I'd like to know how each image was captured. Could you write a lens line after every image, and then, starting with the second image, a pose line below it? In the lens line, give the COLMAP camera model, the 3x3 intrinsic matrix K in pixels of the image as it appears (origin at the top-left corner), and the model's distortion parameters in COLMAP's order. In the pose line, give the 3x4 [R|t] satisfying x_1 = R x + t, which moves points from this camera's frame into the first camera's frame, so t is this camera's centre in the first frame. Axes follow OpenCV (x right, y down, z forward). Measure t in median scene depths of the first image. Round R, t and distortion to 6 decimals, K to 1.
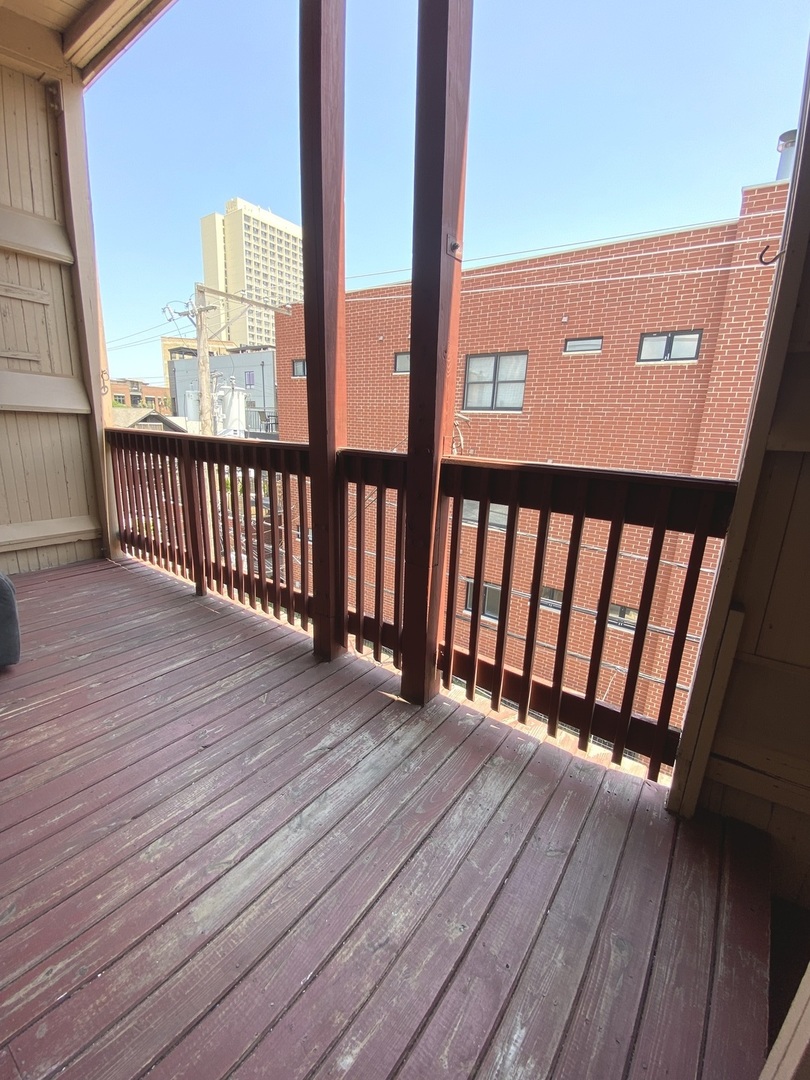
lens RADIAL K [[440.2, 0, 405.7], [0, 440.2, 536.9], [0, 0, 1]] dist [0.016853, -0.018554]
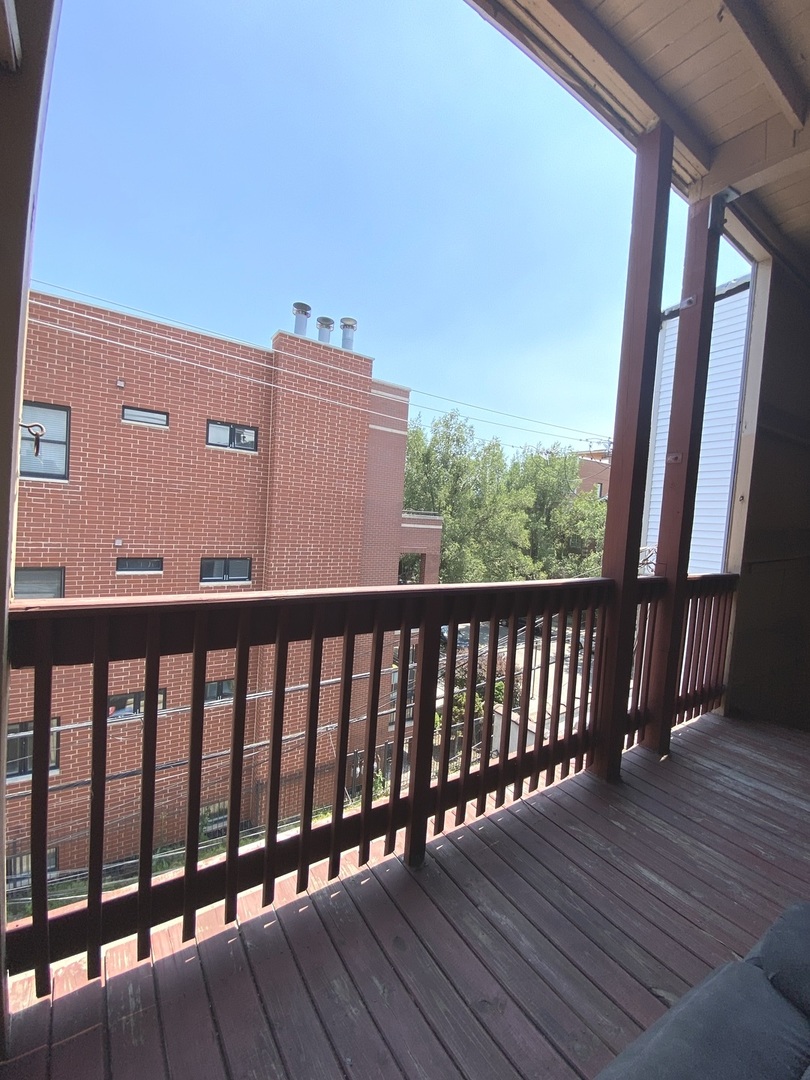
lens RADIAL K [[440.2, 0, 405.7], [0, 440.2, 536.9], [0, 0, 1]] dist [0.016853, -0.018554]
pose [[0.345596, -0.055978, 0.936712, -0.312374], [0.185024, 0.982688, -0.009538, -0.084478], [-0.919962, 0.176611, 0.349970, 0.240438]]
